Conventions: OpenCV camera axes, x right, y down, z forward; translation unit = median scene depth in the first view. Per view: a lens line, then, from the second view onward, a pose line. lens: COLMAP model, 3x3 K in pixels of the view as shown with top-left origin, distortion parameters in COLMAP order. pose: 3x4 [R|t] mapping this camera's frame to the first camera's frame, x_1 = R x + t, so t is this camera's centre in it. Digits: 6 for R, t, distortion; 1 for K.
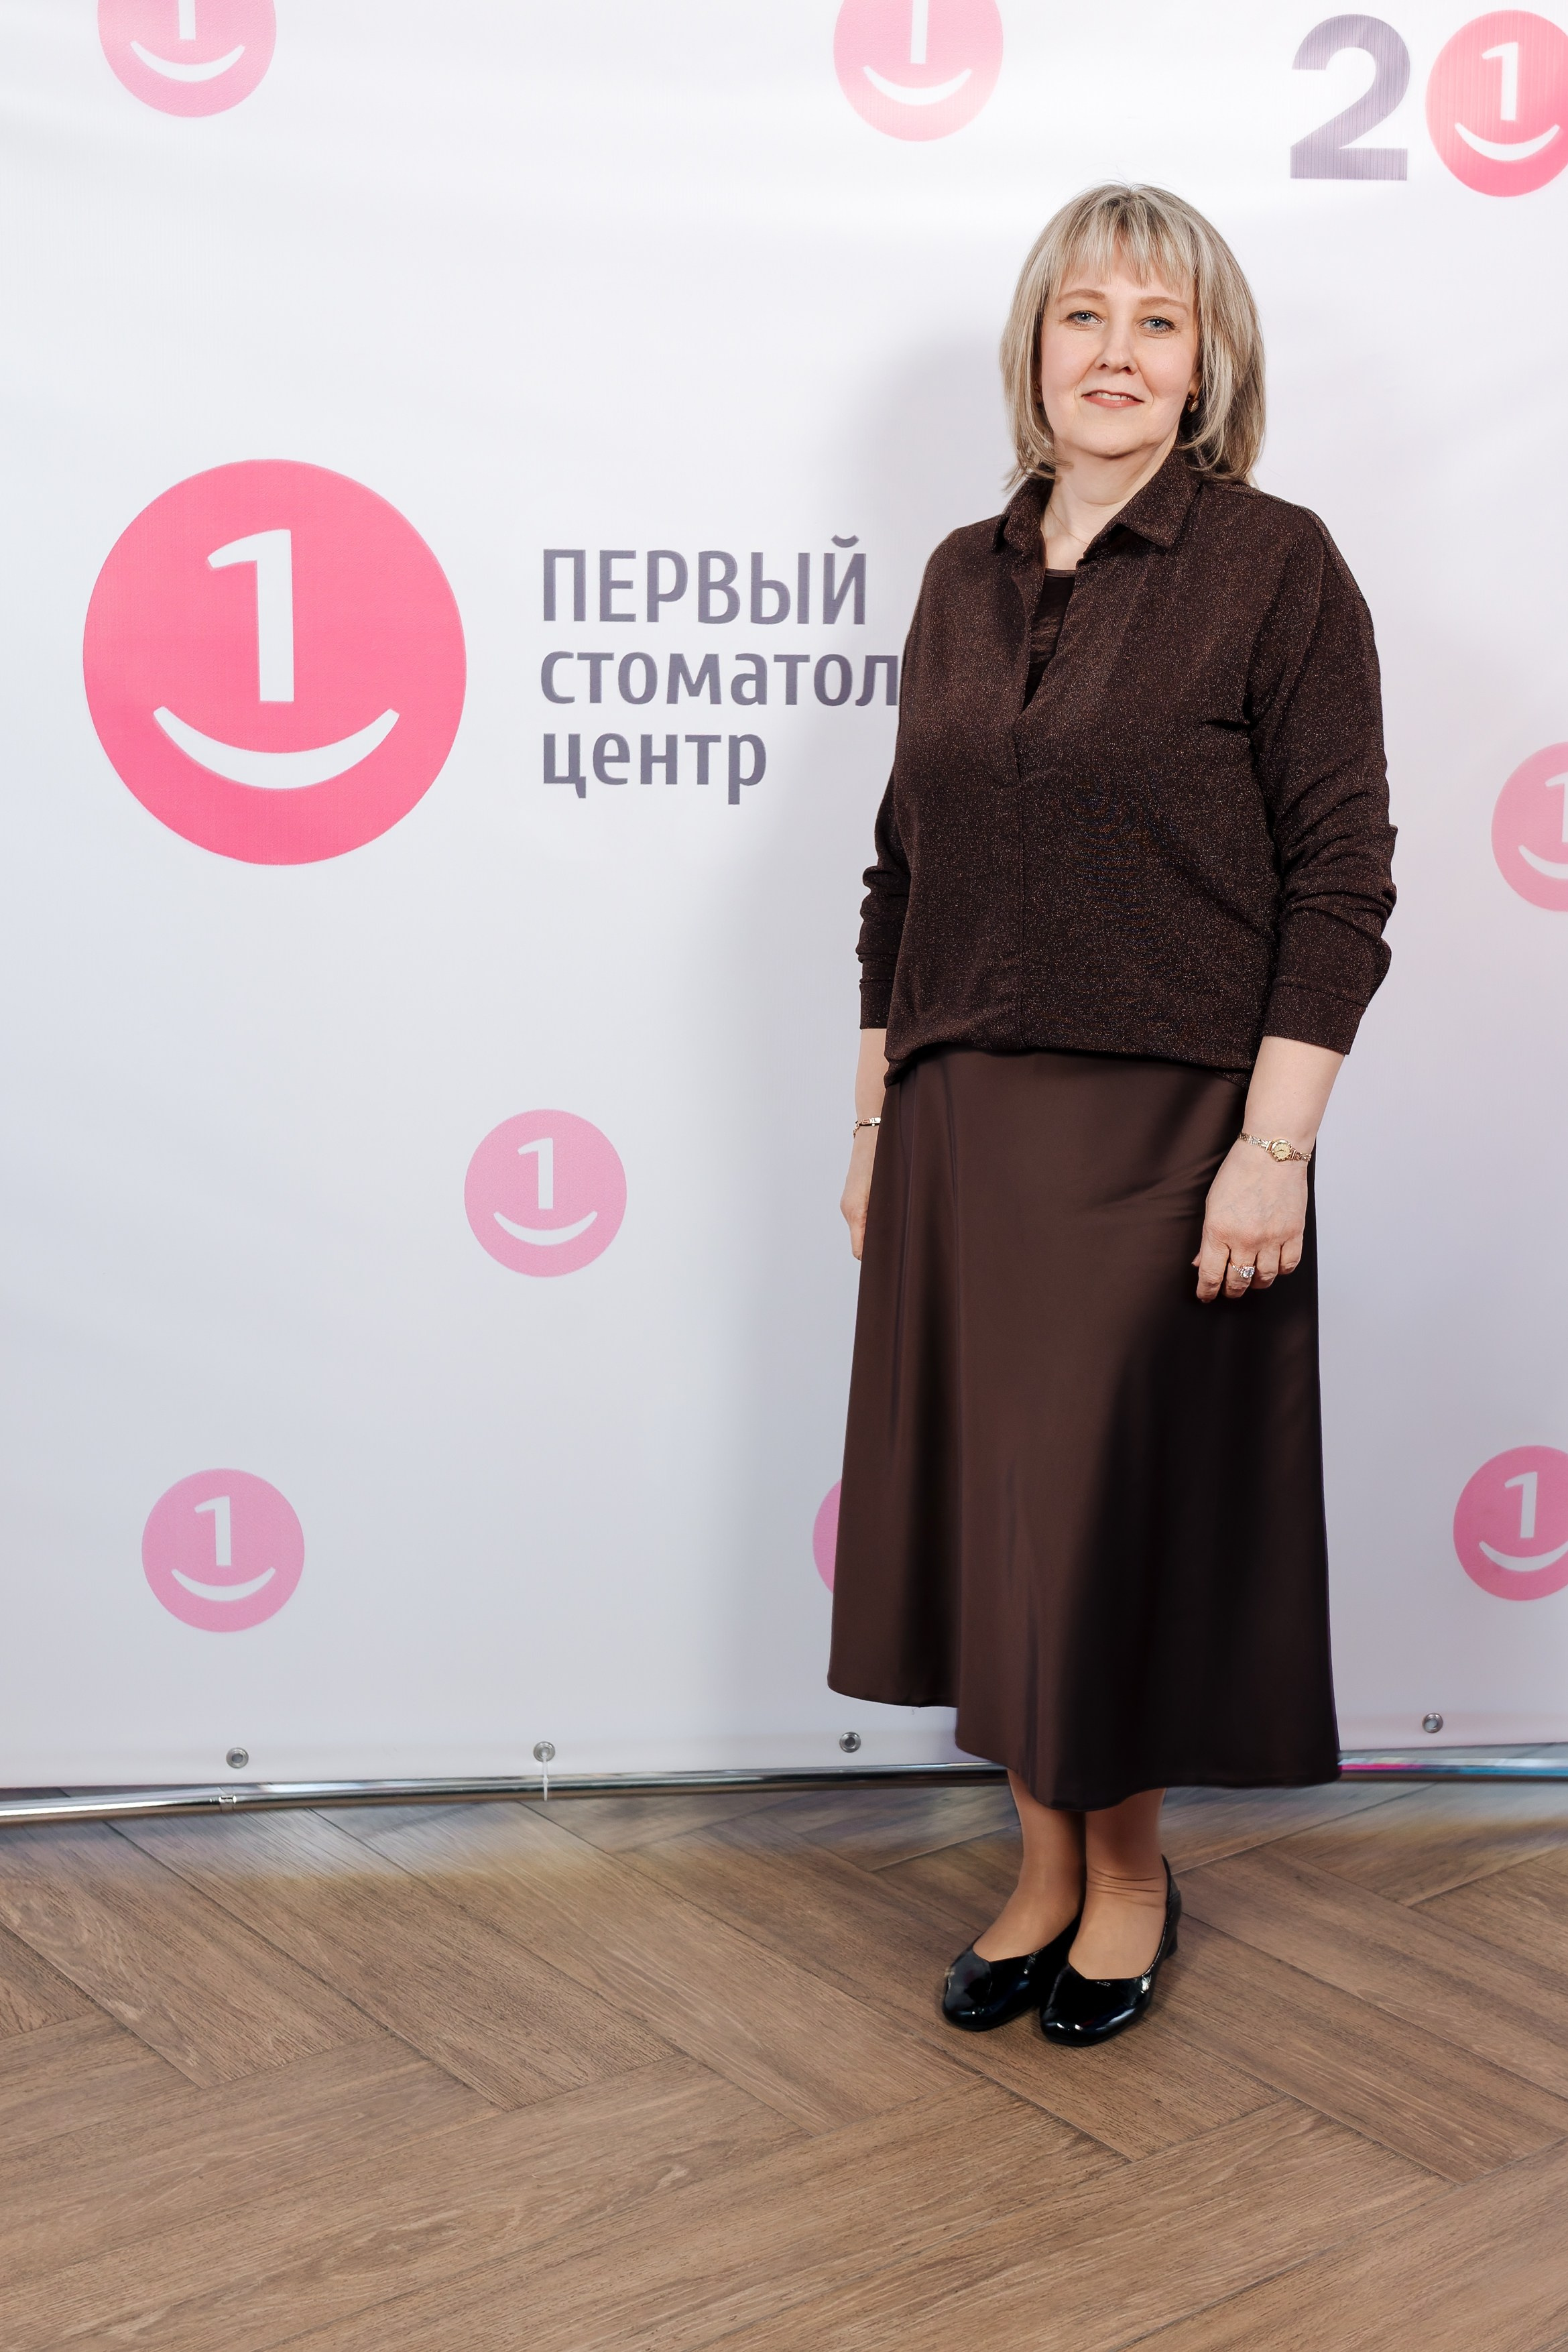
lens RADIAL K [[3175.6, 0, 769.2], [0, 3175.6, 1197.2], [0, 0, 1]] dist [0.024544, 0.000000]
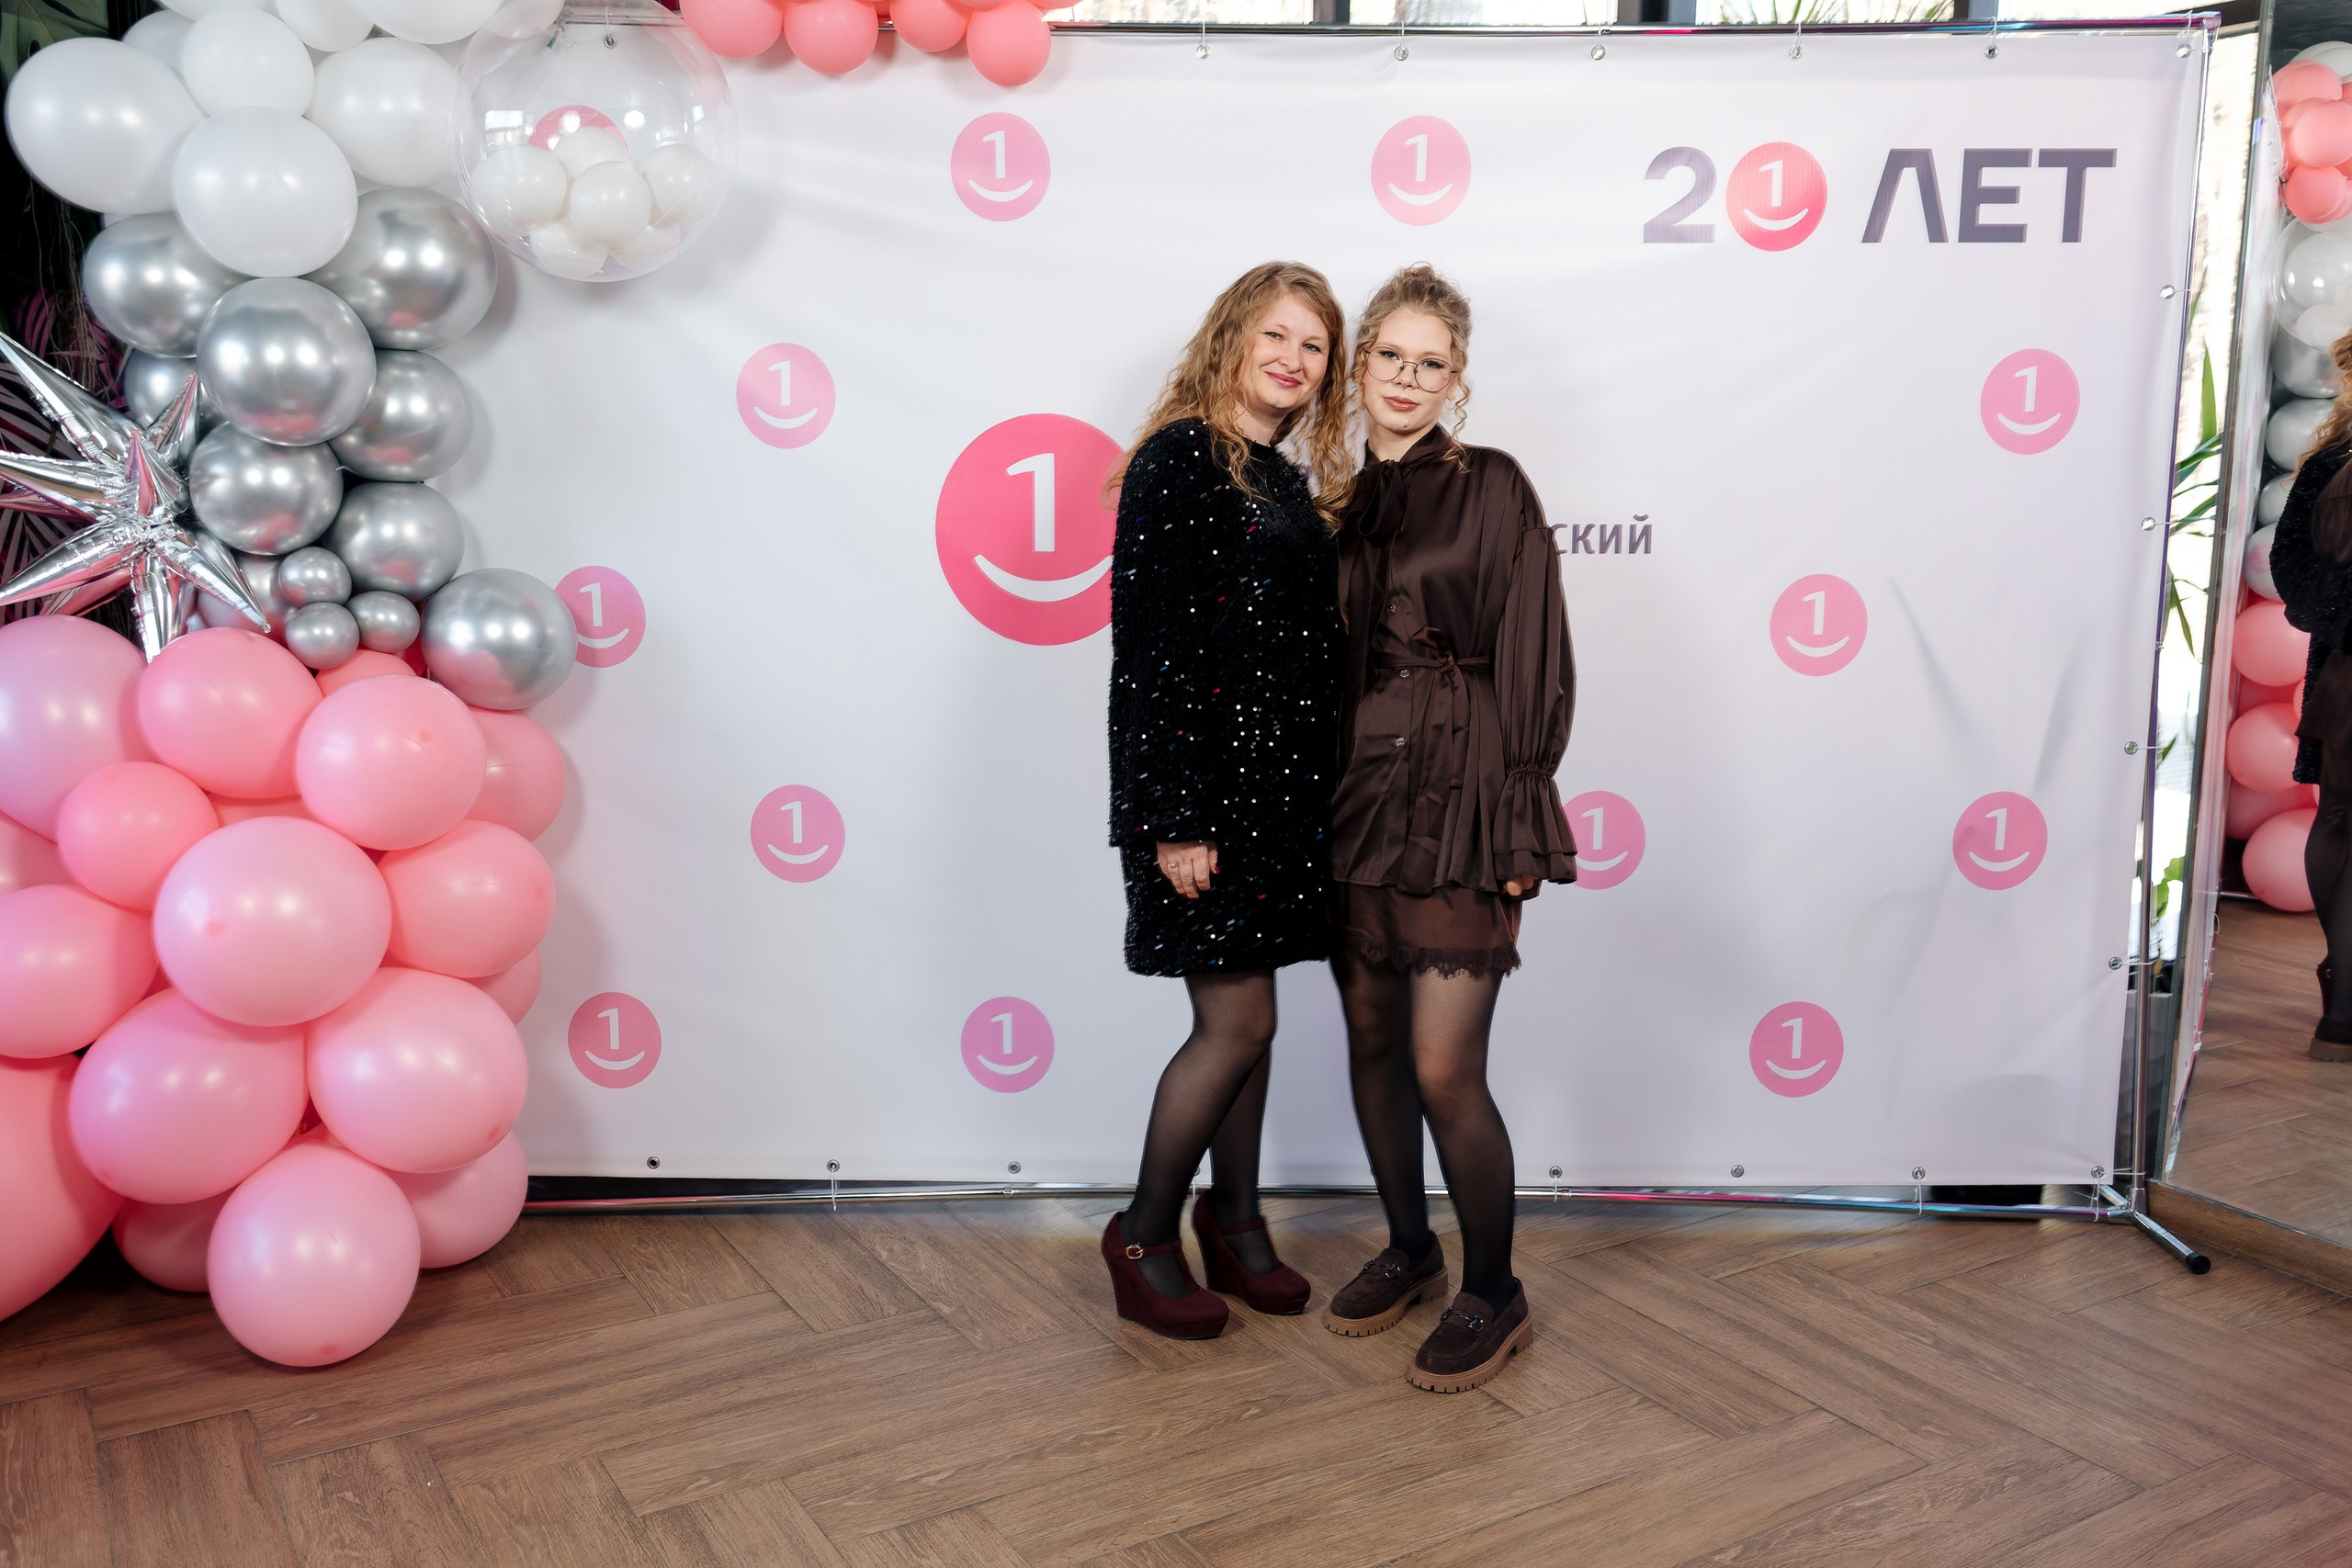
lens RADIAL K [[2064.3, 0, 1187.0], [0, 2064.3, 778.2], [0, 0, 1]] dist [0.013437, -0.007639]
pose [[0.993510, 0.010160, -0.113287, 0.050574], [-0.014763, 0.999096, -0.039869, 0.011187], [0.112779, 0.041283, 0.992762, -0.103230]]
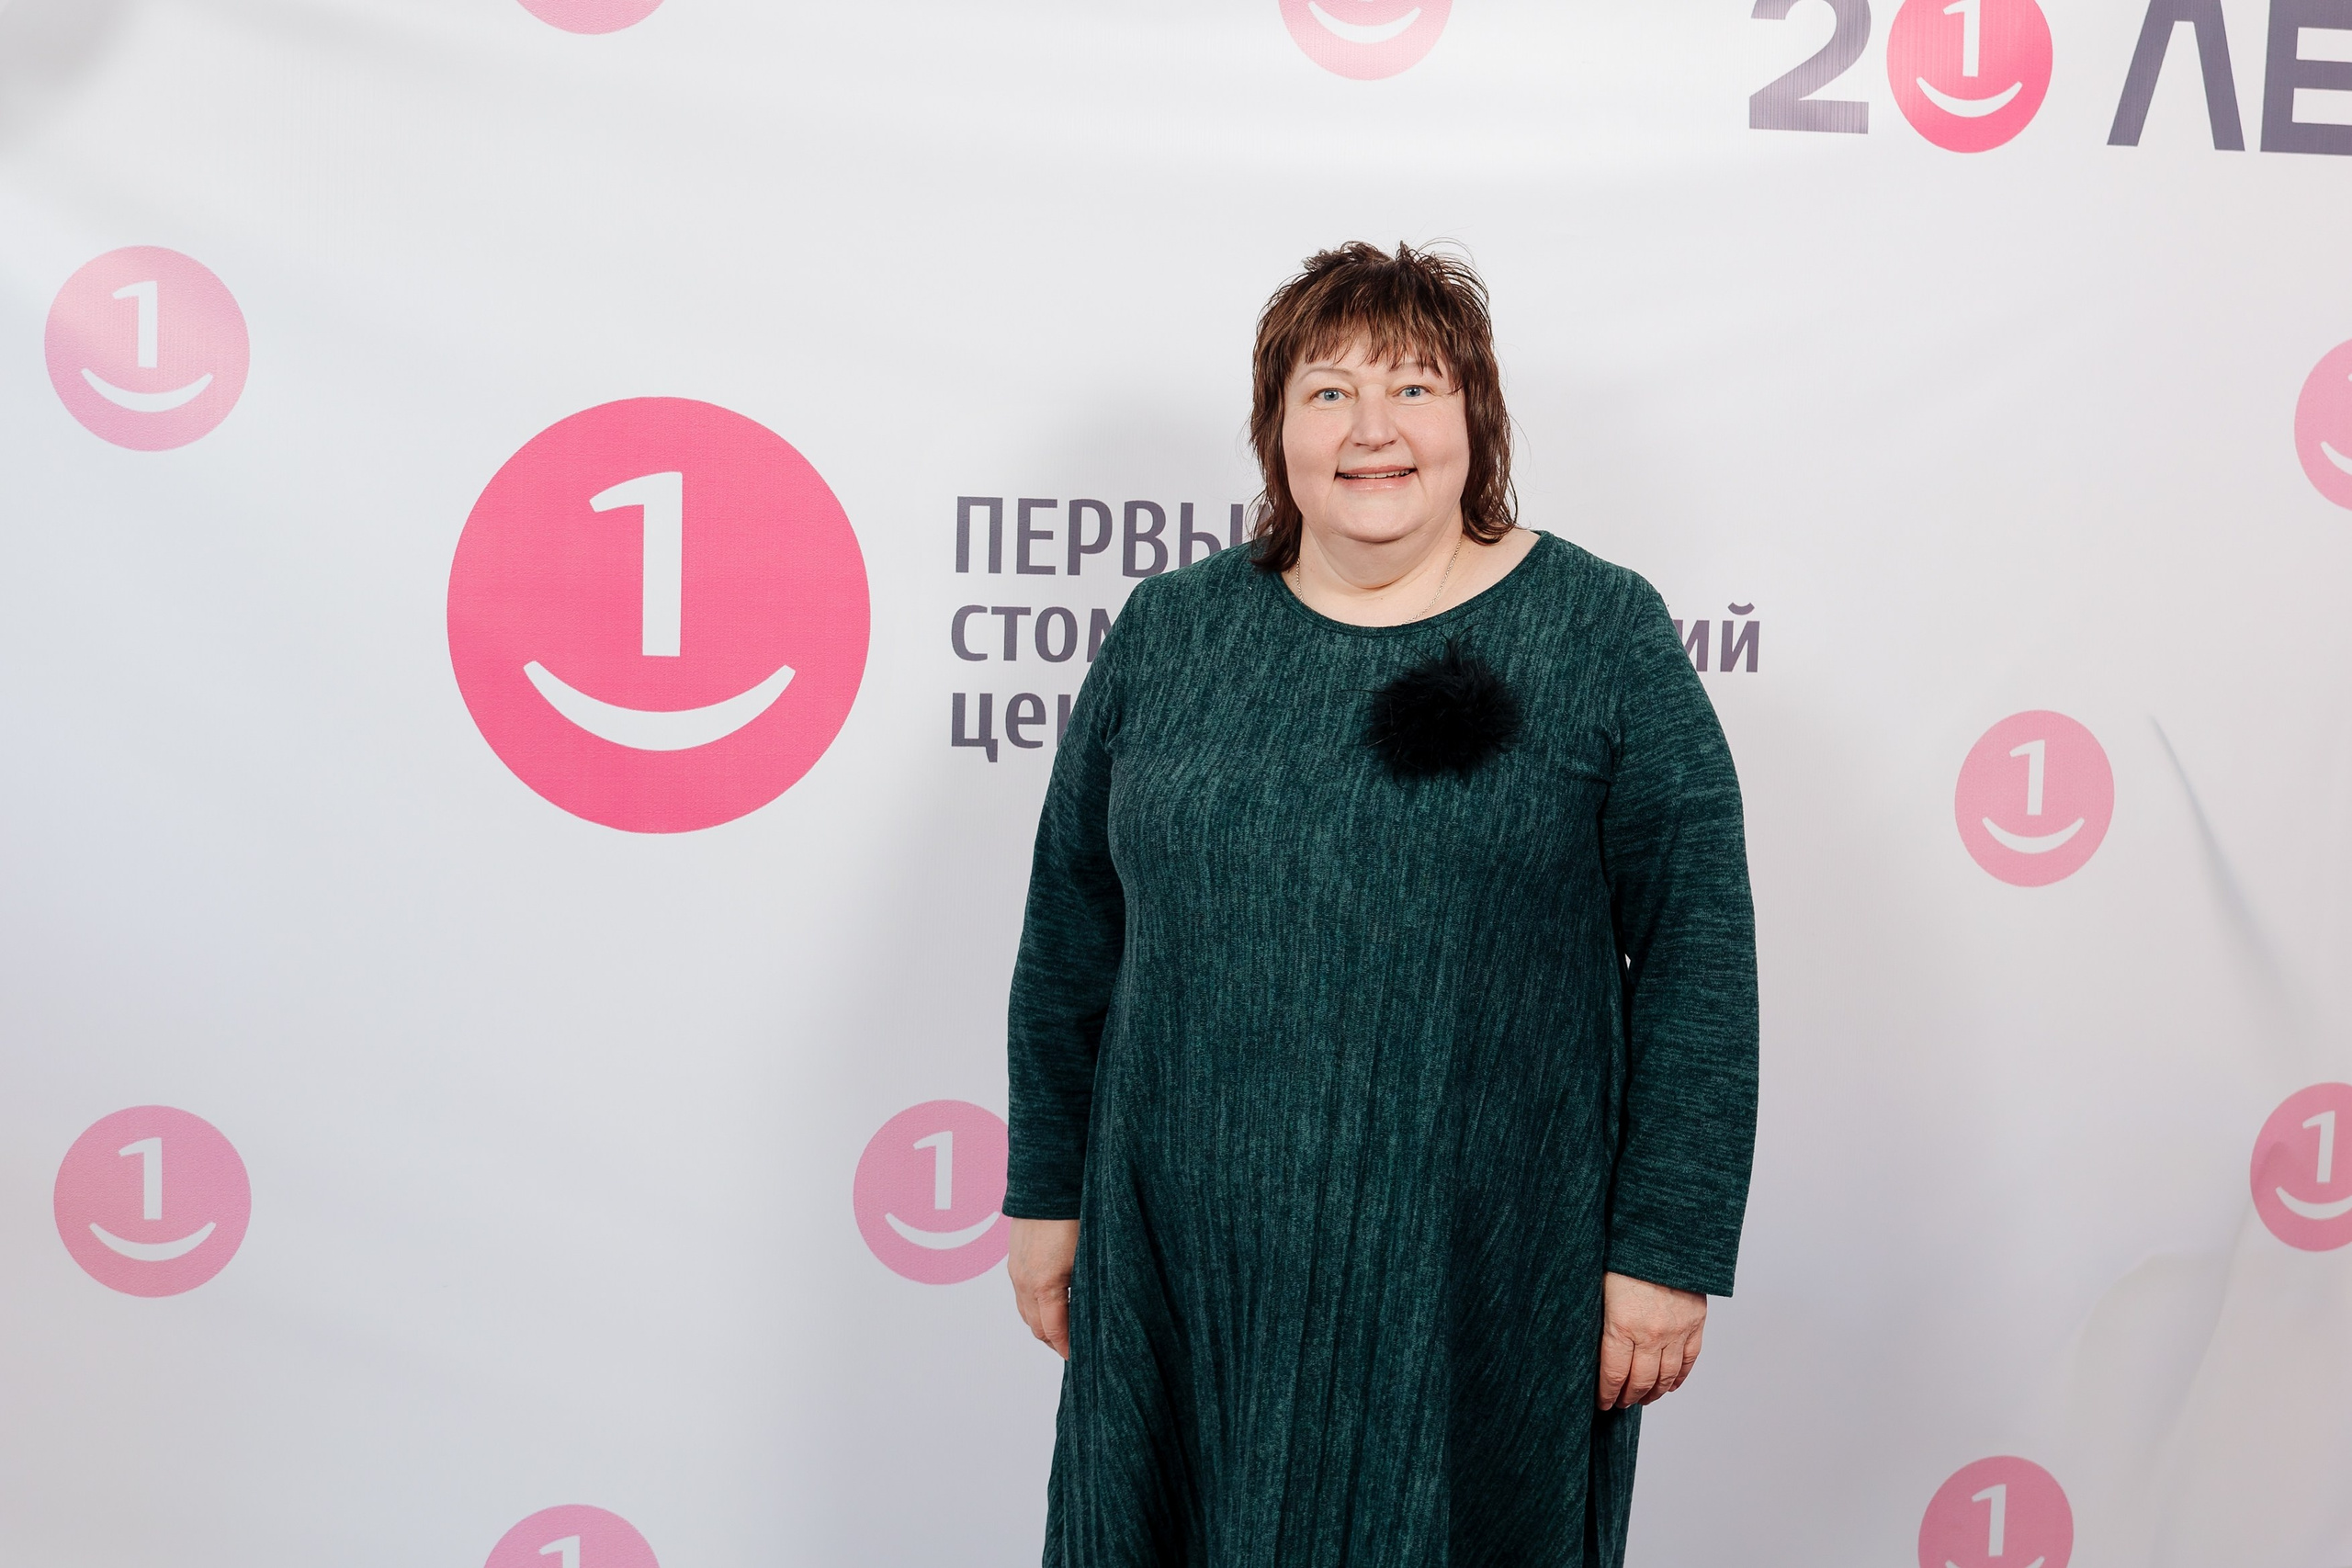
lens RADIAL K [[2921.0, 0, 1265.9], [0, 2921.0, 686.2], [0, 0, 1]] dist [0.021888, 0.000000]
pose [[0.997426, 0.012450, 0.070609, -0.040729], [-0.005232, 0.994821, -0.101504, -0.062778], [-0.071507, 0.100874, 0.992326, 0.154758]]
